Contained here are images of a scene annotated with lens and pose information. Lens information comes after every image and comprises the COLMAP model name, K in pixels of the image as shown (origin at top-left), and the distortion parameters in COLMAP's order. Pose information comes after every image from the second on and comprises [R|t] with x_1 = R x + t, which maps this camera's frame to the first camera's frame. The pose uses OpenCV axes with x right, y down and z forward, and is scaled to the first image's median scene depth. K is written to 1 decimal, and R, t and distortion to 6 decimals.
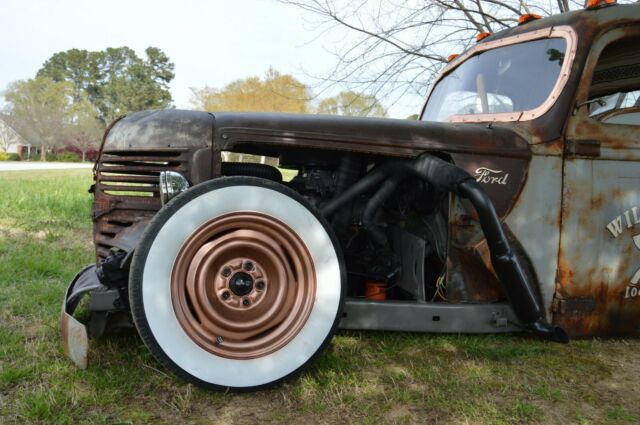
lens RADIAL K [[566.0, 0, 320.0], [0, 566.0, 212.5], [0, 0, 1]] dist [-0.073085, 0.013092]
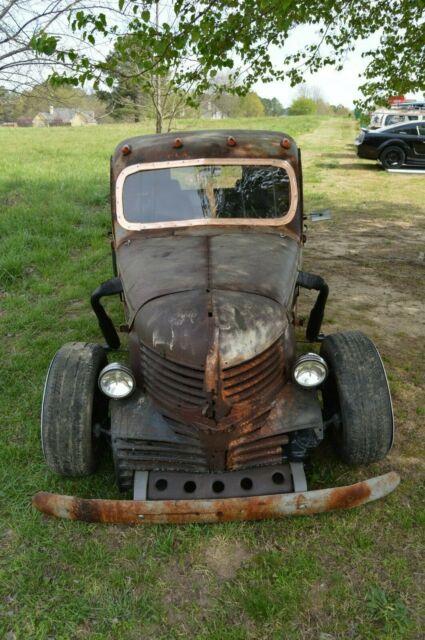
lens RADIAL K [[506.9, 0, 208.4], [0, 506.9, 325.6], [0, 0, 1]] dist [-0.082494, 0.010884]
pose [[0.301175, -0.414453, 0.858791, -1.103183], [0.077010, 0.908237, 0.411308, -0.532598], [-0.950454, -0.057741, 0.305455, 0.752372]]
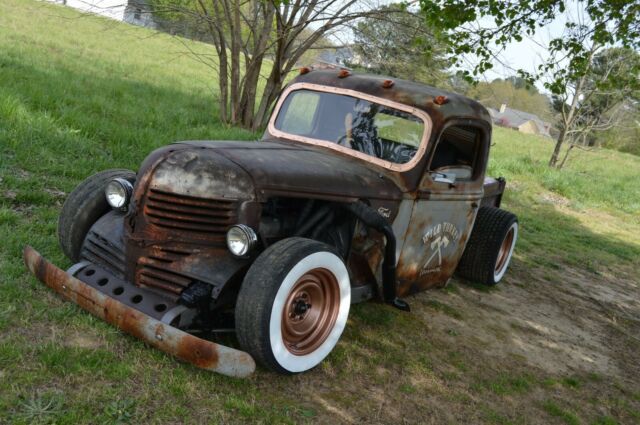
lens RADIAL K [[630.8, 0, 320.0], [0, 630.8, 212.5], [0, 0, 1]] dist [-0.050470, -0.002034]
pose [[0.764453, -0.002240, 0.644676, -0.957709], [-0.163799, 0.966503, 0.197590, -0.375807], [-0.623524, -0.256645, 0.738479, -0.209372]]
